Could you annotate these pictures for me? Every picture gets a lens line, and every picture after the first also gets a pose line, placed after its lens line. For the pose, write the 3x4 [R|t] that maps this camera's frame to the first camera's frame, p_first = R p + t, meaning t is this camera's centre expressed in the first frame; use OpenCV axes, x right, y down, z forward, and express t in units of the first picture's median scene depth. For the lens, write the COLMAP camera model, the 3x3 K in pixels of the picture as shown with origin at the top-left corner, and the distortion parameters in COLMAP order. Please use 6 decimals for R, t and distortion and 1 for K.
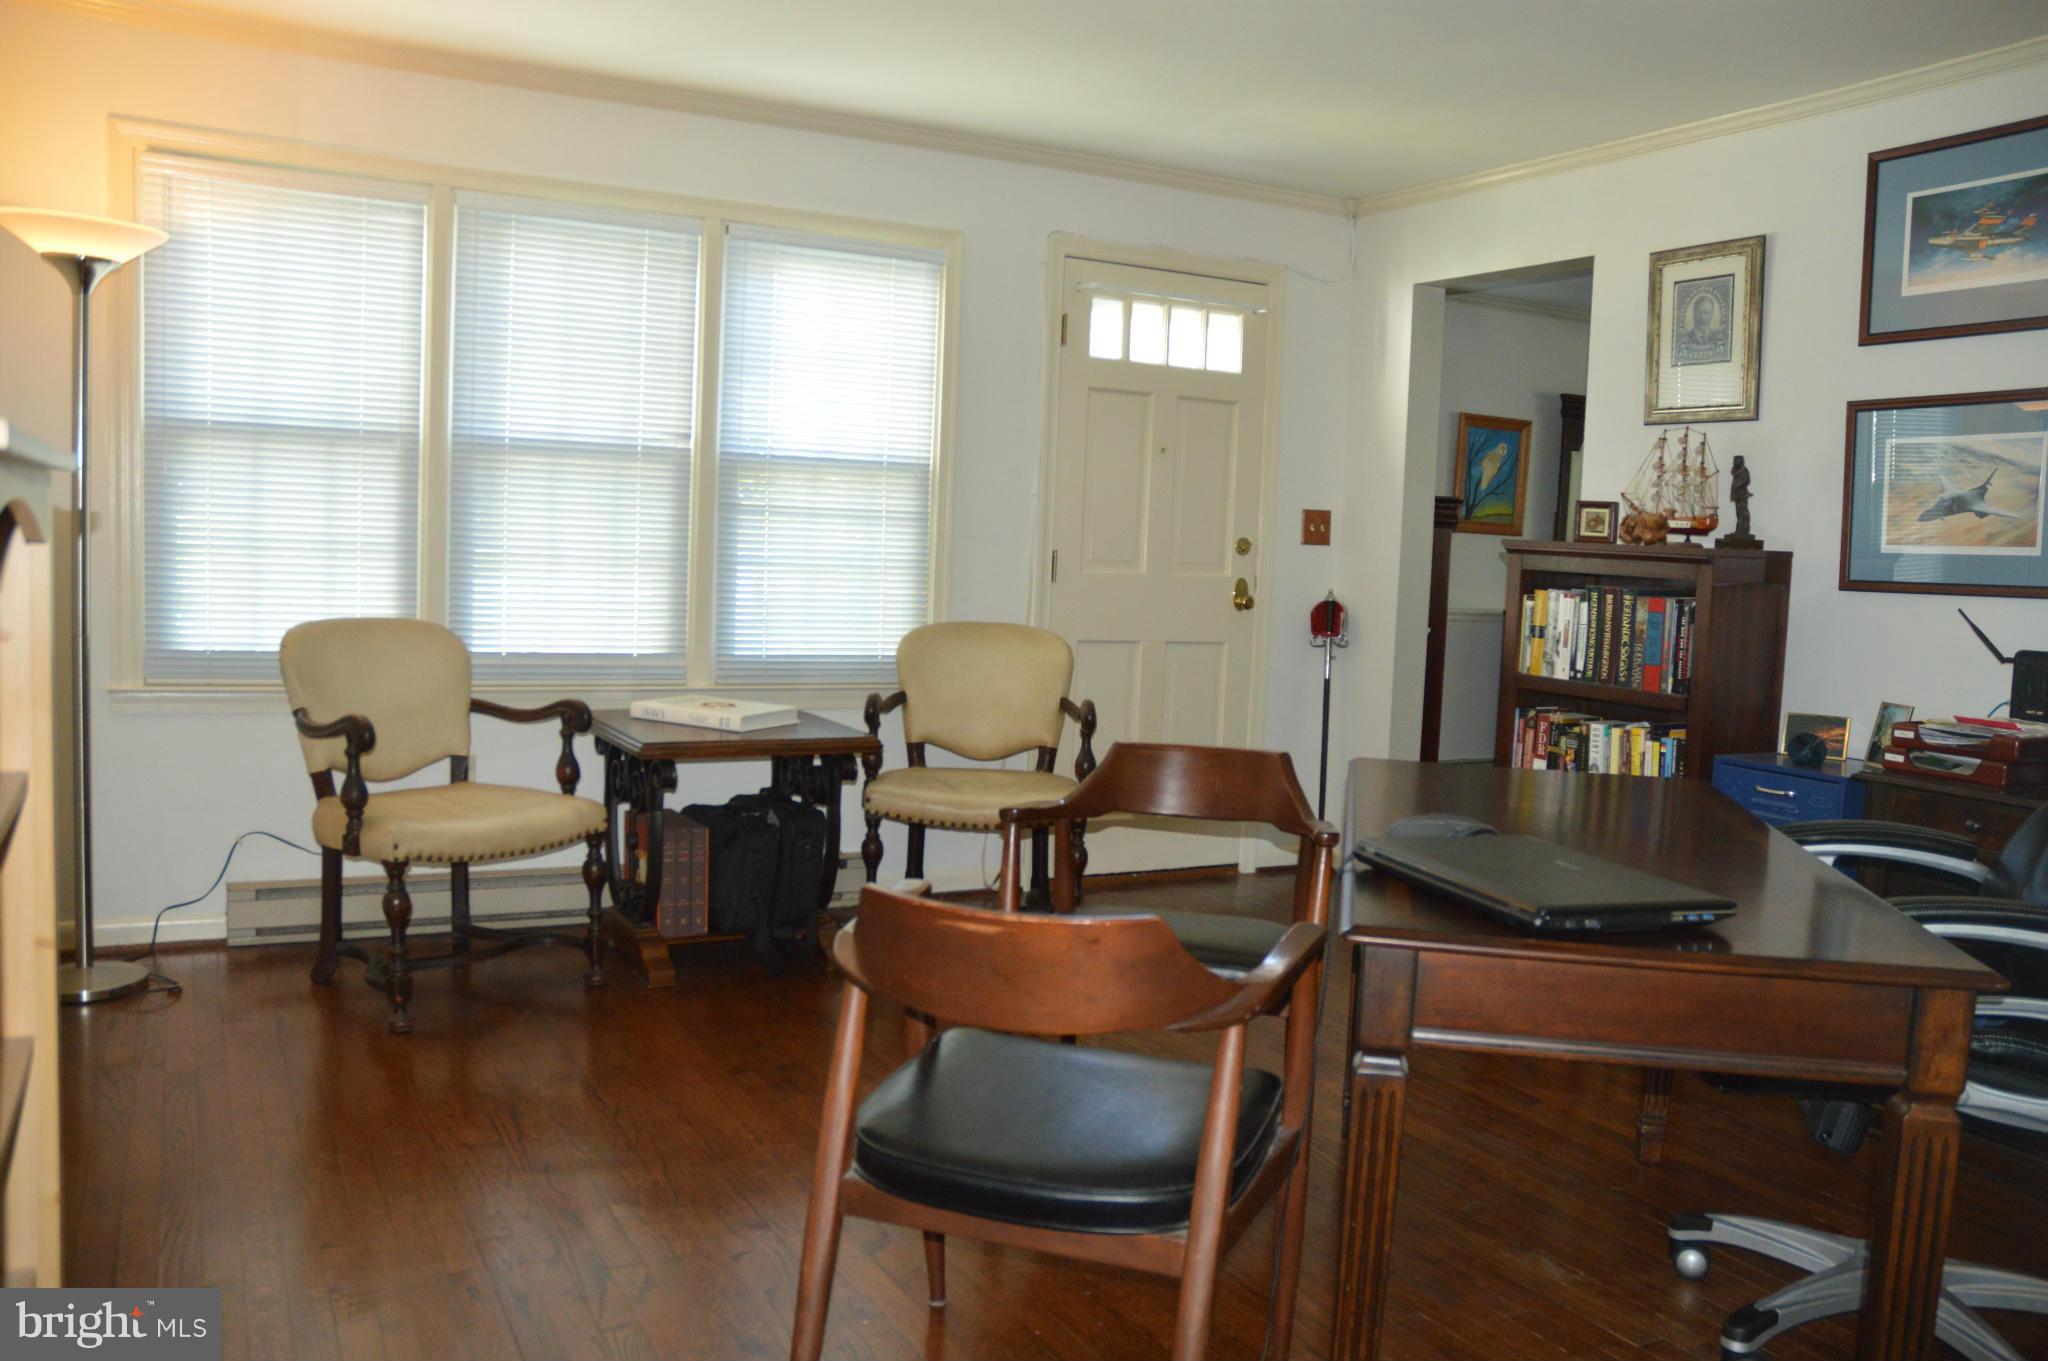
lens RADIAL K [[1628.7, 0, 1054.6], [0, 1628.7, 703.8], [0, 0, 1]] dist [-0.167166, 0.157629]
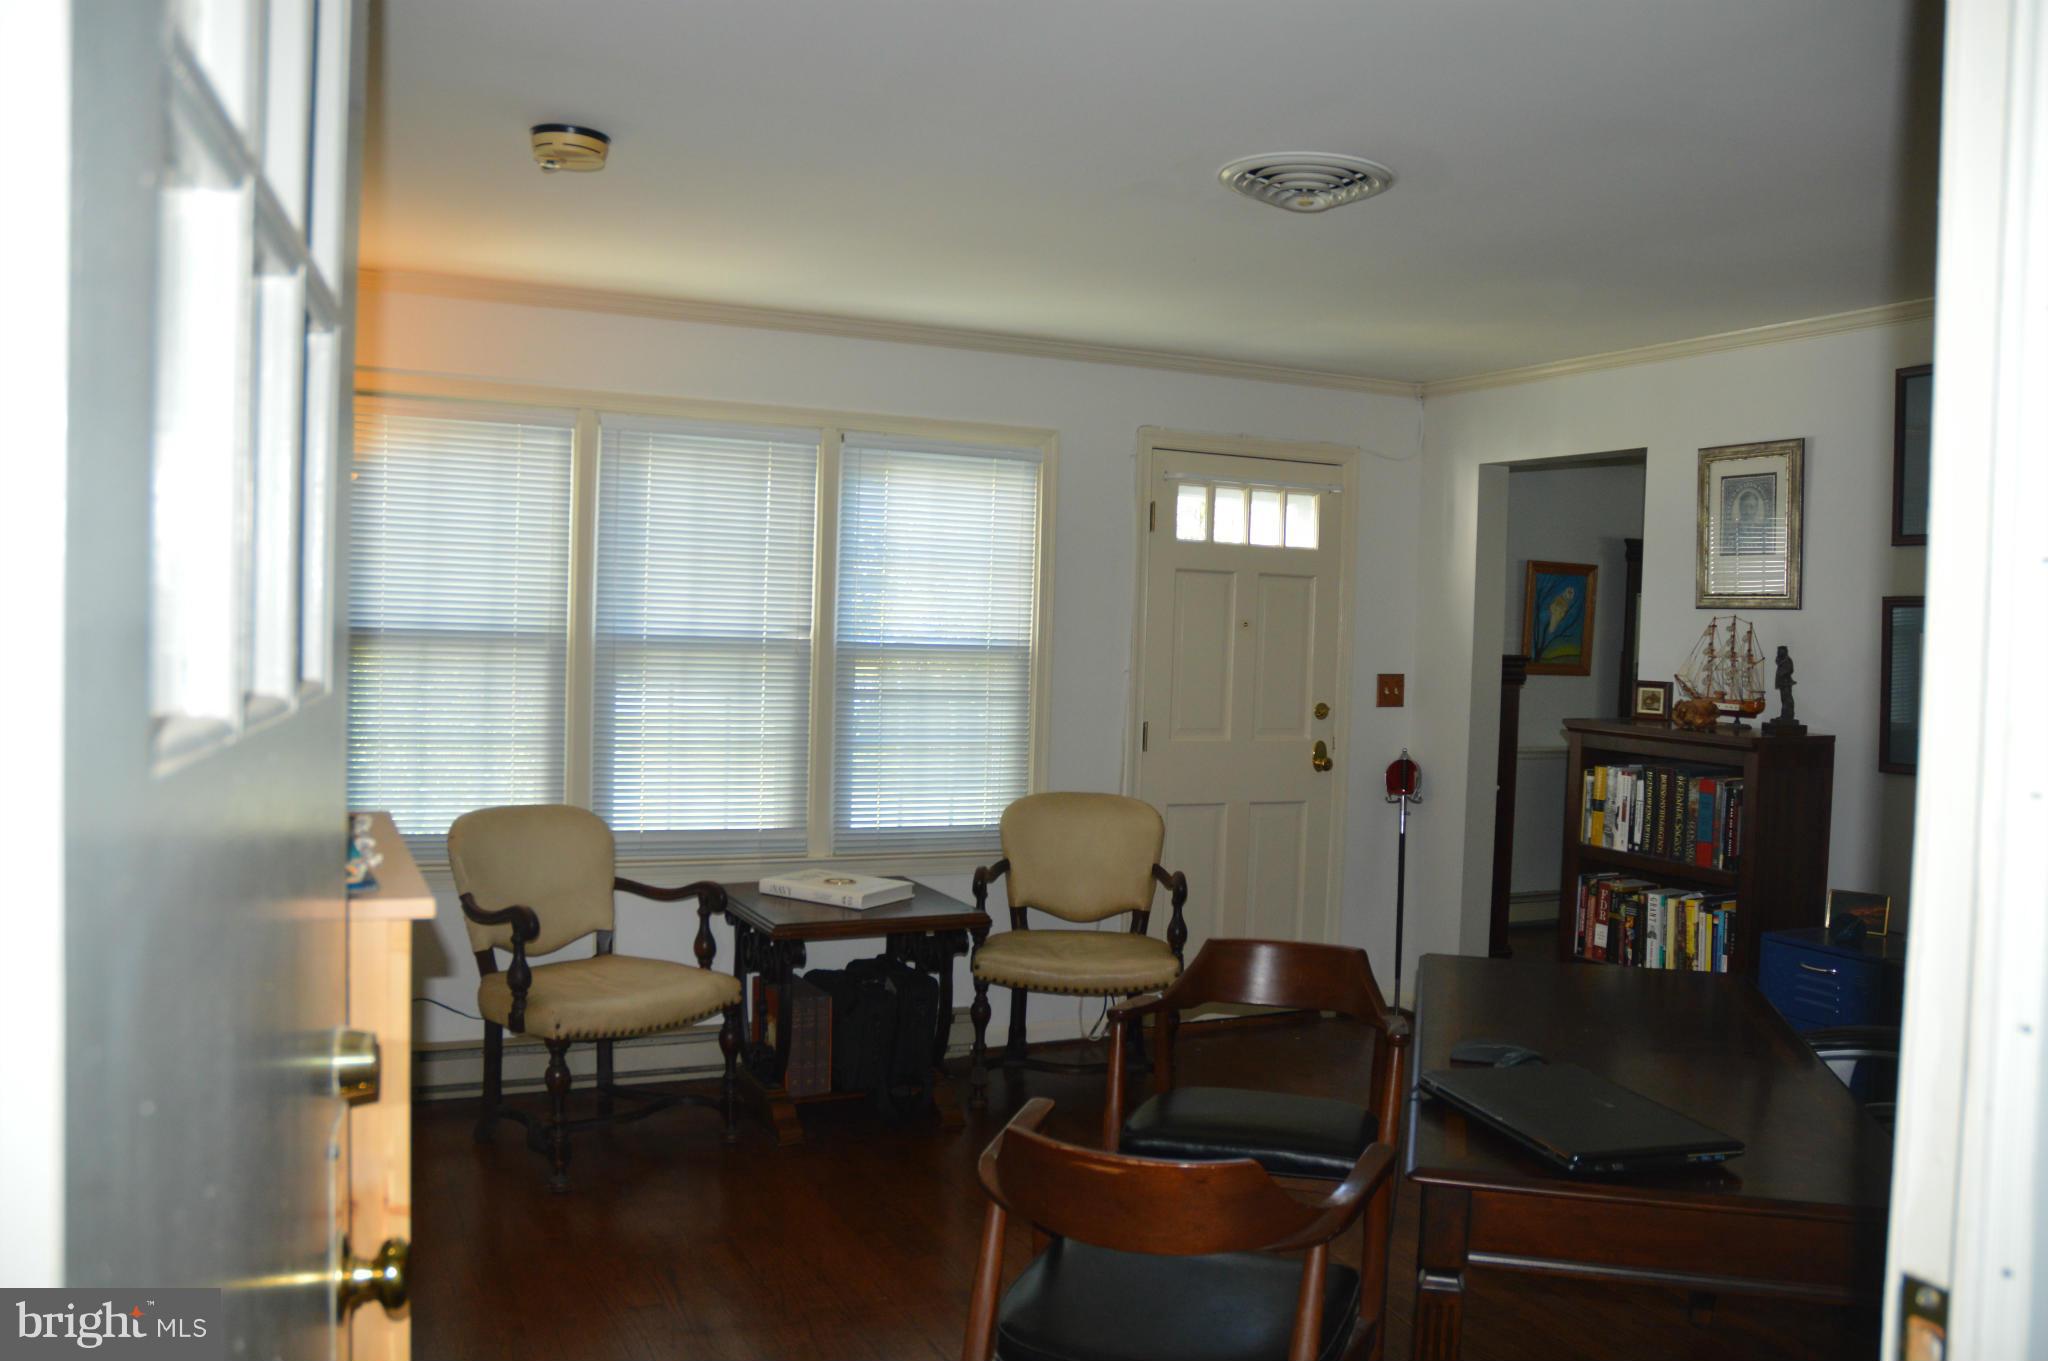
lens RADIAL K [[1619.6, 0, 1059.4], [0, 1619.6, 715.4], [0, 0, 1]] dist [-0.164936, 0.159772]
pose [[0.998920, -0.008409, -0.045703, -0.009583], [0.006129, 0.998740, -0.049799, -0.056742], [0.046064, 0.049465, 0.997713, -0.083707]]
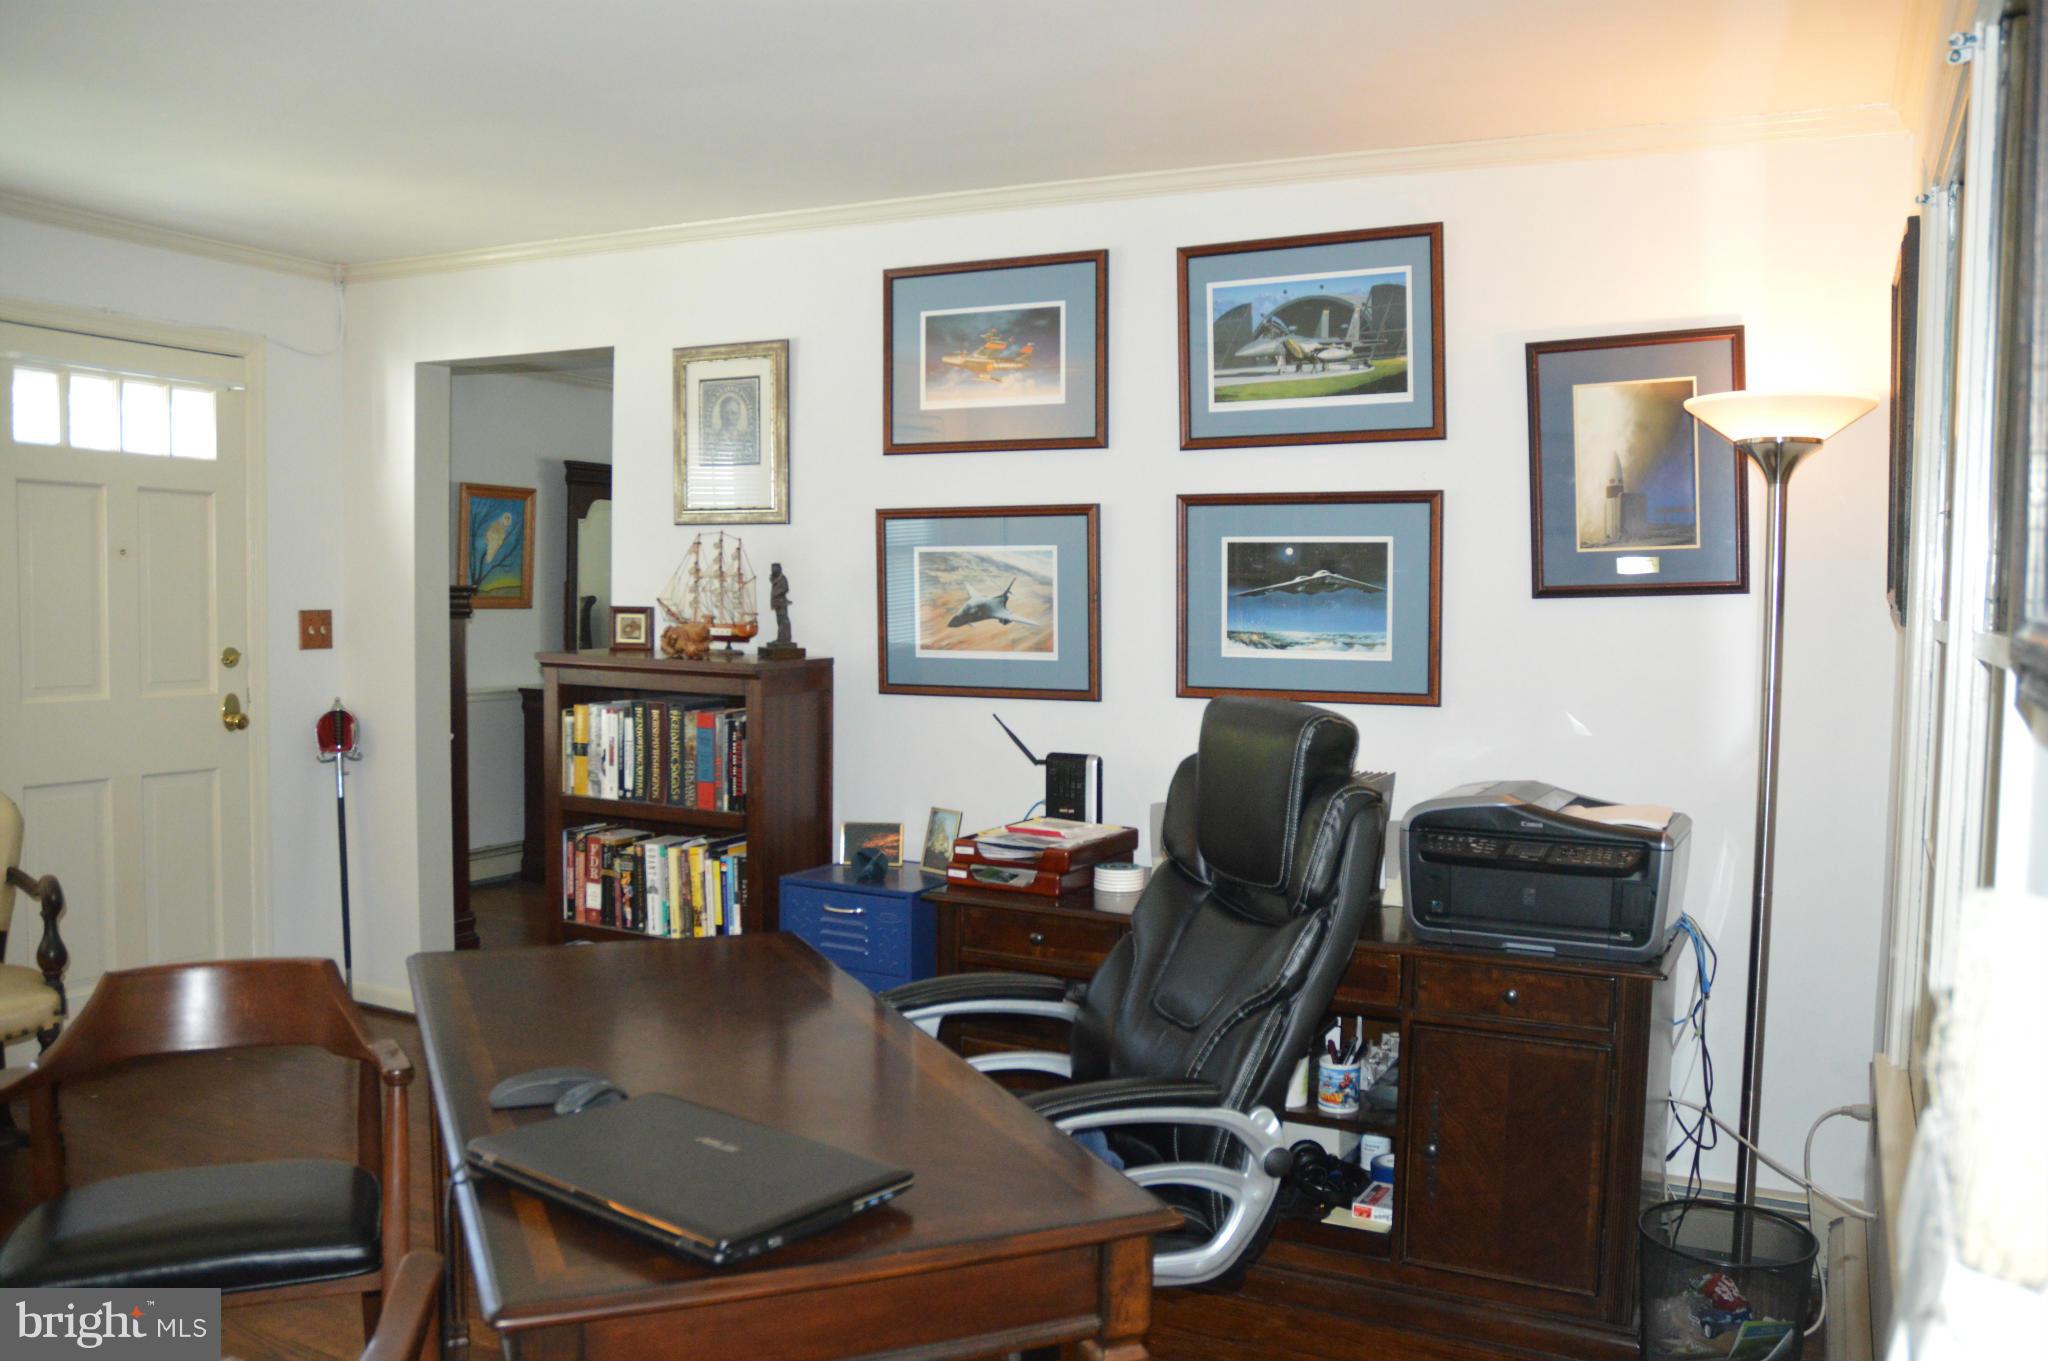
lens RADIAL K [[1628.7, 0, 1054.6], [0, 1628.7, 703.8], [0, 0, 1]] dist [-0.167166, 0.157629]
pose [[0.818047, -0.065238, 0.571439, -0.008862], [0.074013, 0.997226, 0.007895, -0.061211], [-0.570369, 0.035835, 0.820606, 0.070066]]
